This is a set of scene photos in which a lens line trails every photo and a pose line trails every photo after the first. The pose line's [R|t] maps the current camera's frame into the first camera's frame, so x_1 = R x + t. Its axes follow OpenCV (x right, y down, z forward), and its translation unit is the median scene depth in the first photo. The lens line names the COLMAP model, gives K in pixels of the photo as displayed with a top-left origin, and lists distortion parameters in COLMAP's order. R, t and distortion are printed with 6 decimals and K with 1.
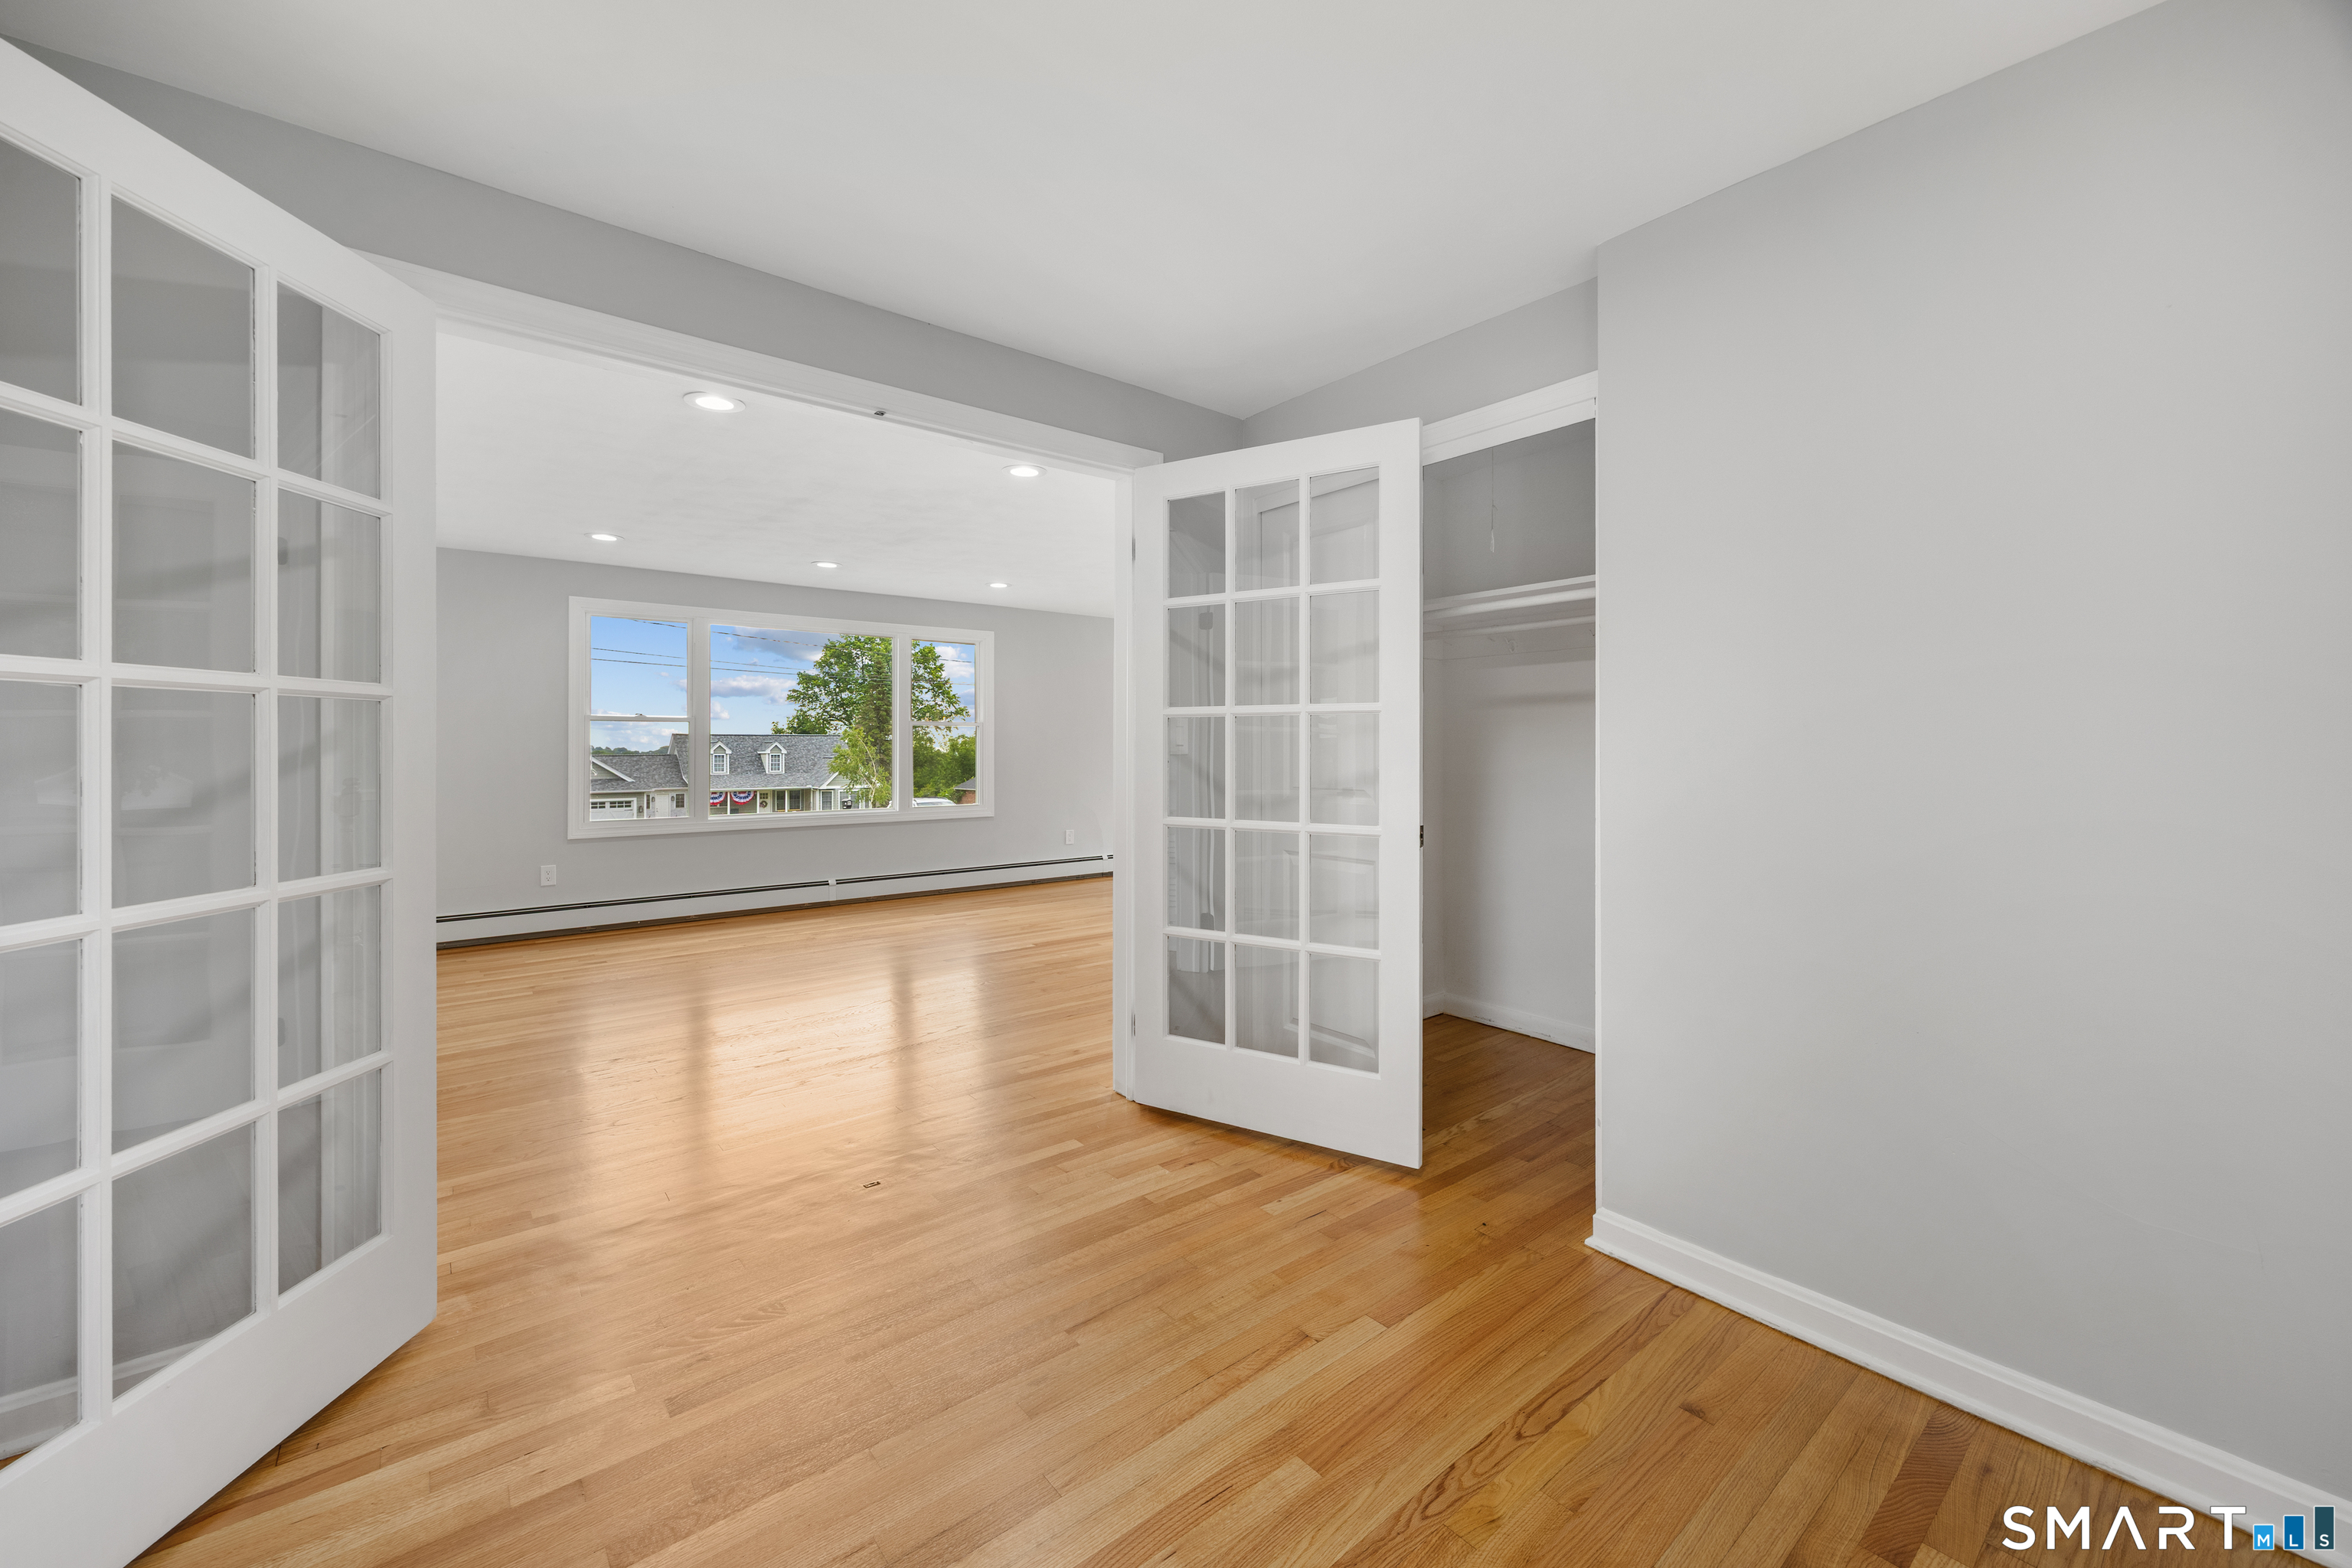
lens RADIAL K [[926.7, 0, 1184.3], [0, 926.7, 744.9], [0, 0, 1]] dist [0.000752, 0.000160]
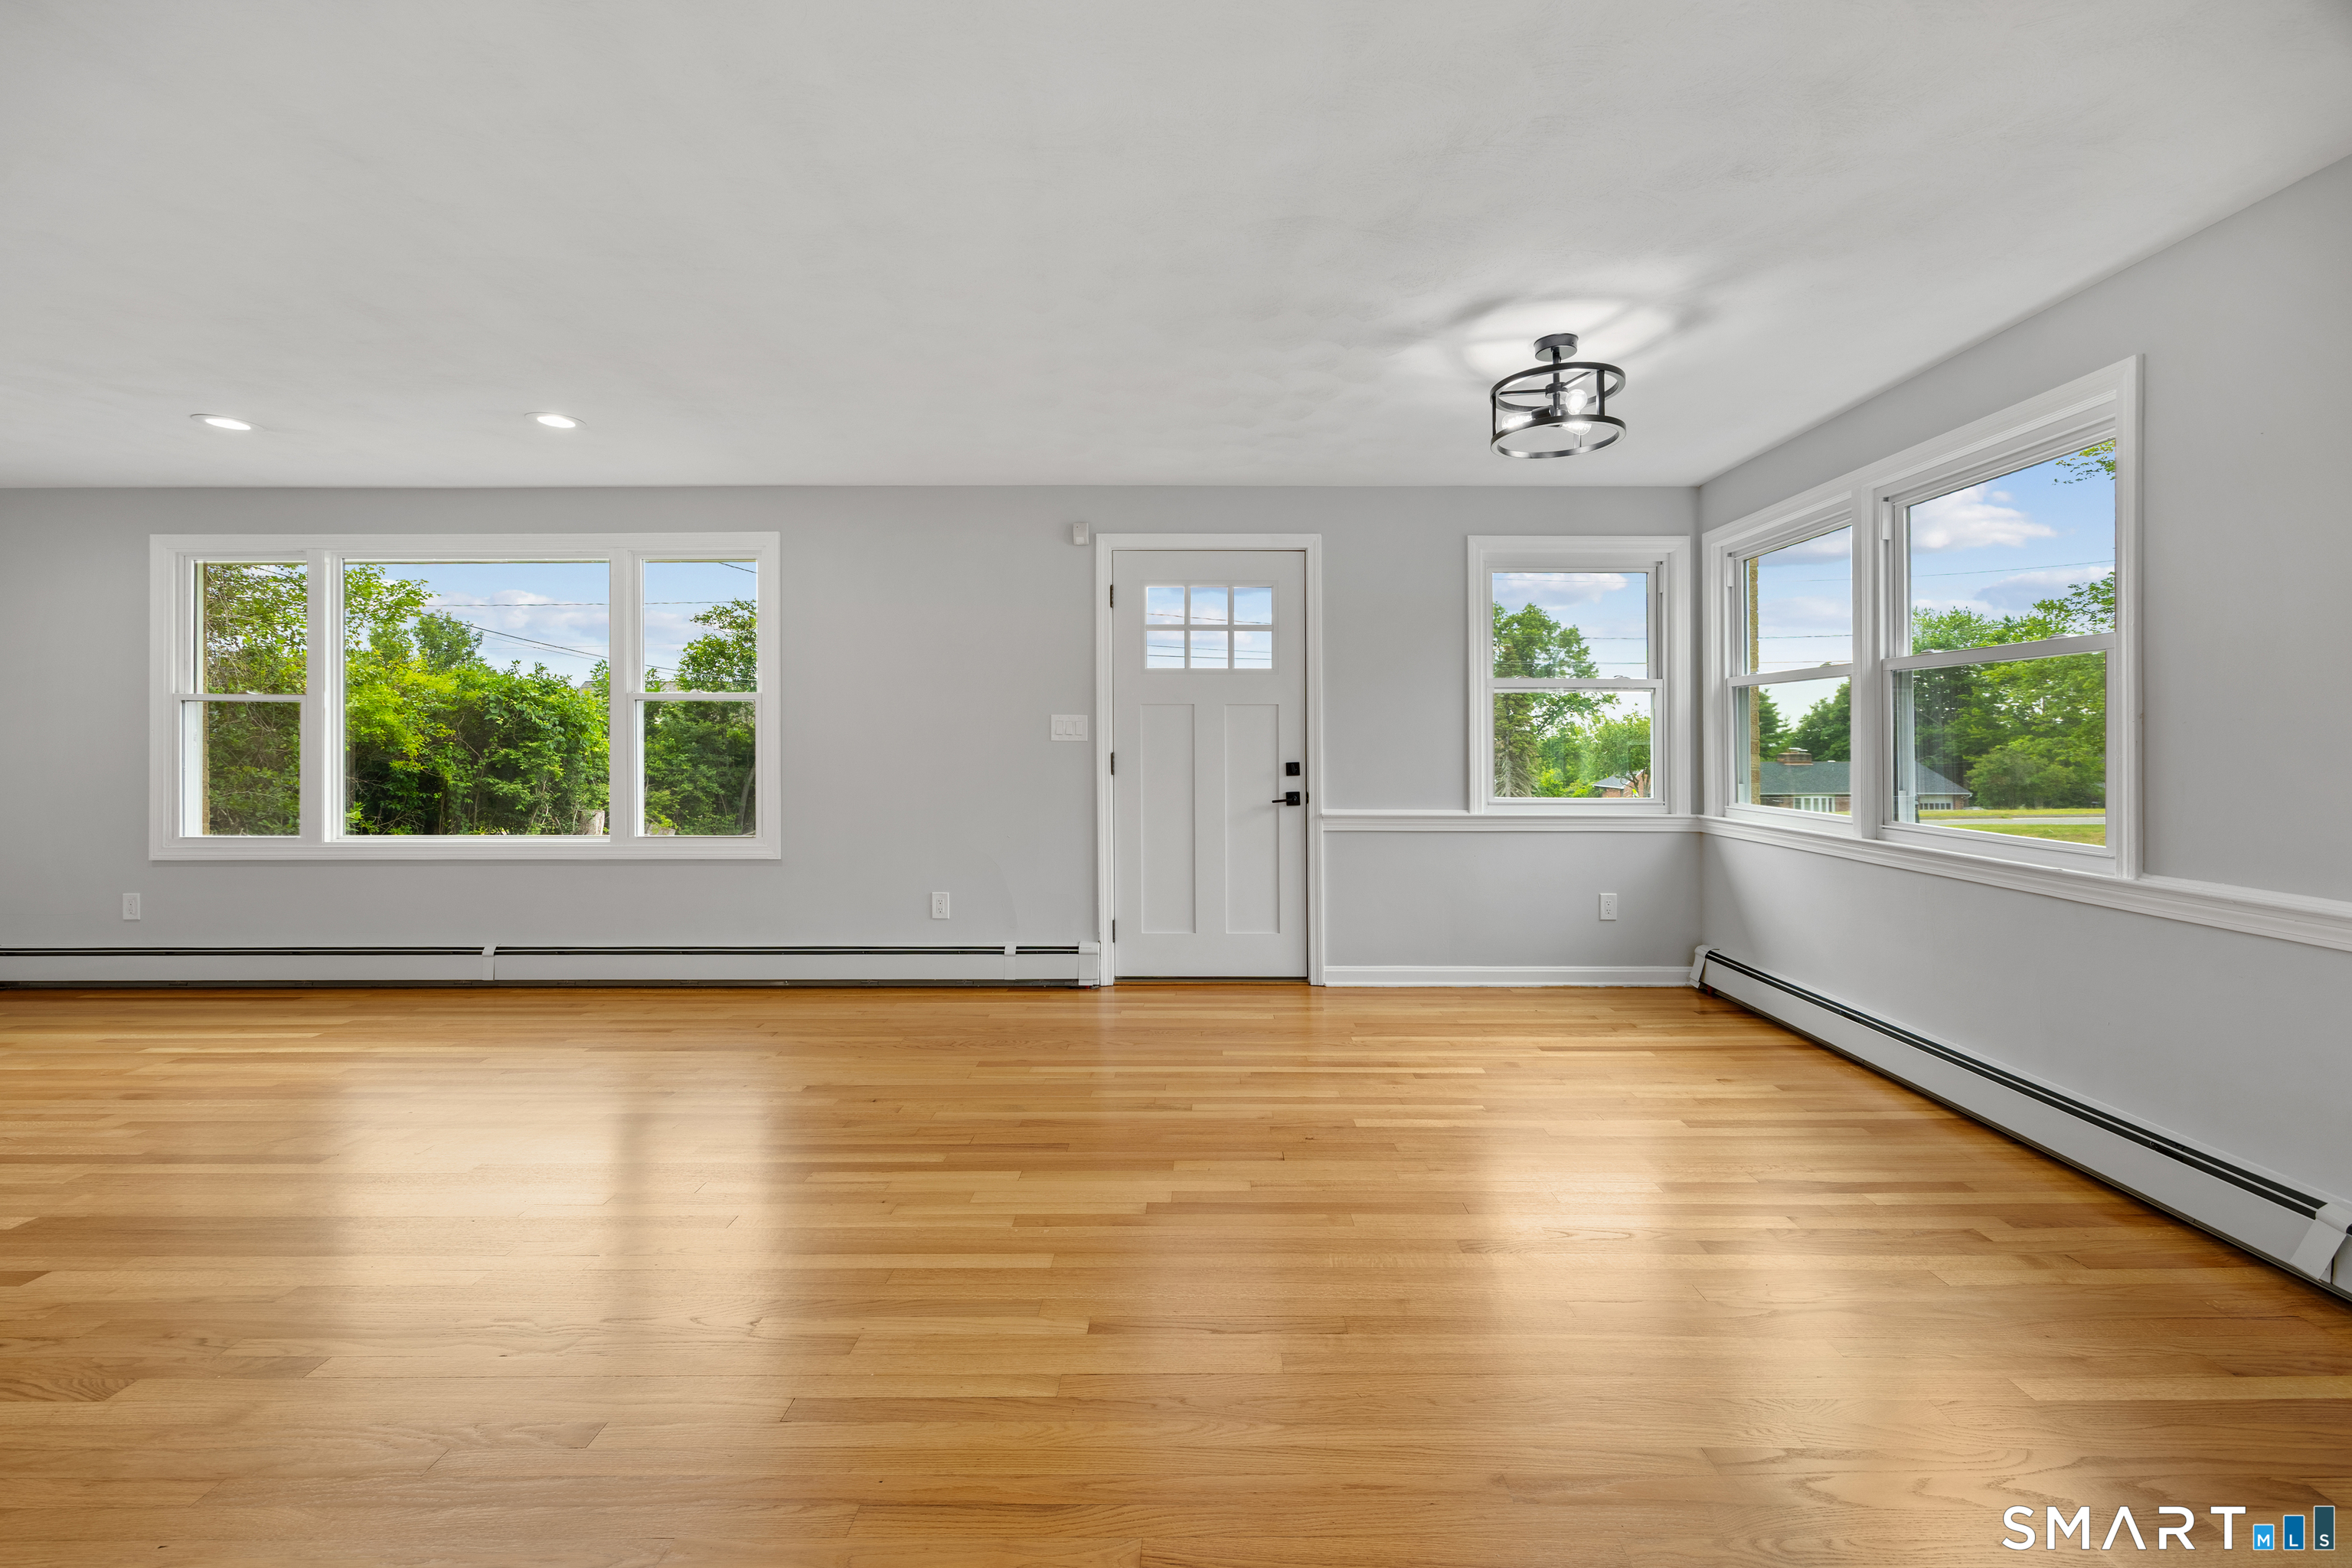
lens RADIAL K [[926.7, 0, 1184.3], [0, 926.7, 744.9], [0, 0, 1]] dist [0.000752, 0.000160]
pose [[0.763840, 0.005343, -0.645384, 0.287641], [0.000920, 0.999956, 0.009367, 0.001676], [0.645405, -0.007748, 0.763801, 0.609372]]
